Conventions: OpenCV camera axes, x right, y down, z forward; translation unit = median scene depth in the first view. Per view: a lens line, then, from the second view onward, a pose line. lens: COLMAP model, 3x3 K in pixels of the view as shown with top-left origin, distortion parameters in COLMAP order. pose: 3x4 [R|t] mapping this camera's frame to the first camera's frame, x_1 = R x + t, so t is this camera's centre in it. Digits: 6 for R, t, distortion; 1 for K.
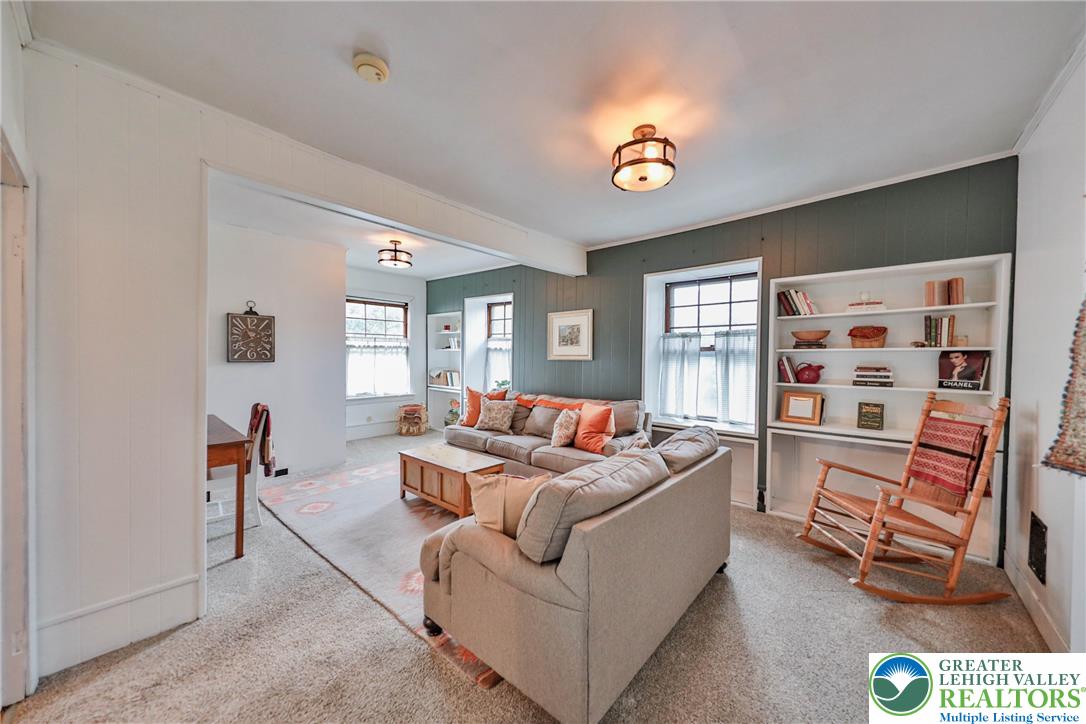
lens RADIAL K [[385.9, 0, 538.9], [0, 385.9, 361.6], [0, 0, 1]] dist [0.015122, -0.000012]
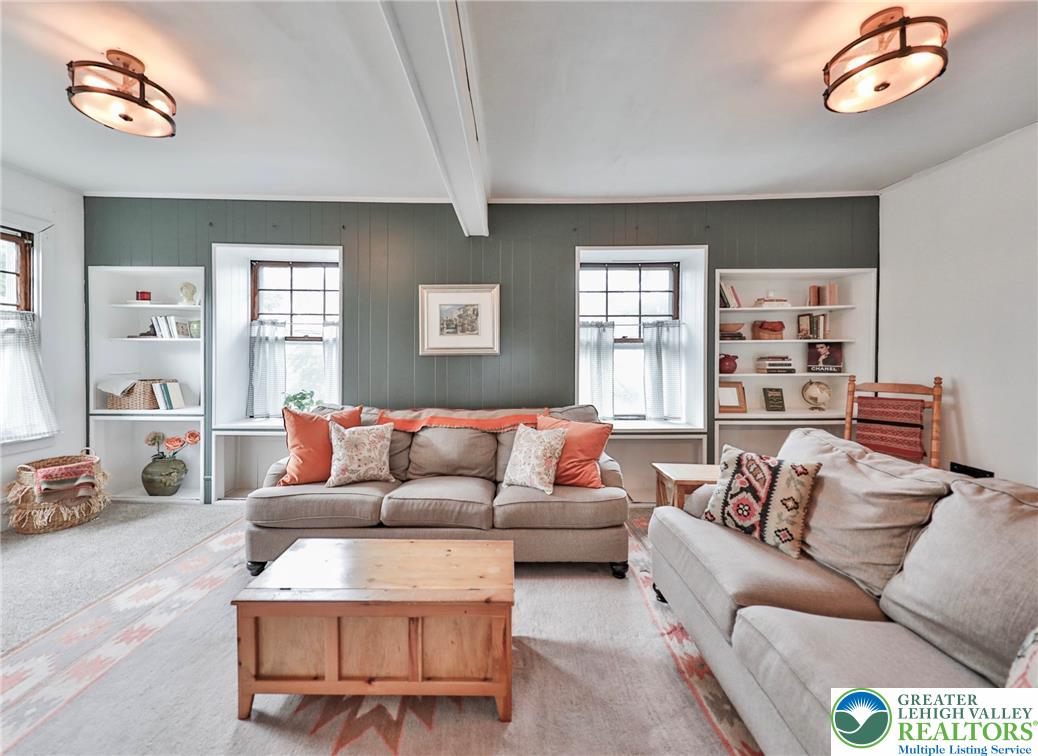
lens RADIAL K [[395.3, 0, 514.8], [0, 395.3, 355.0], [0, 0, 1]] dist [0.011113, -0.000242]
pose [[0.755891, -0.012200, 0.654583, -0.345739], [0.016772, 0.999859, -0.000732, -0.001823], [-0.654482, 0.011533, 0.755990, 0.440543]]
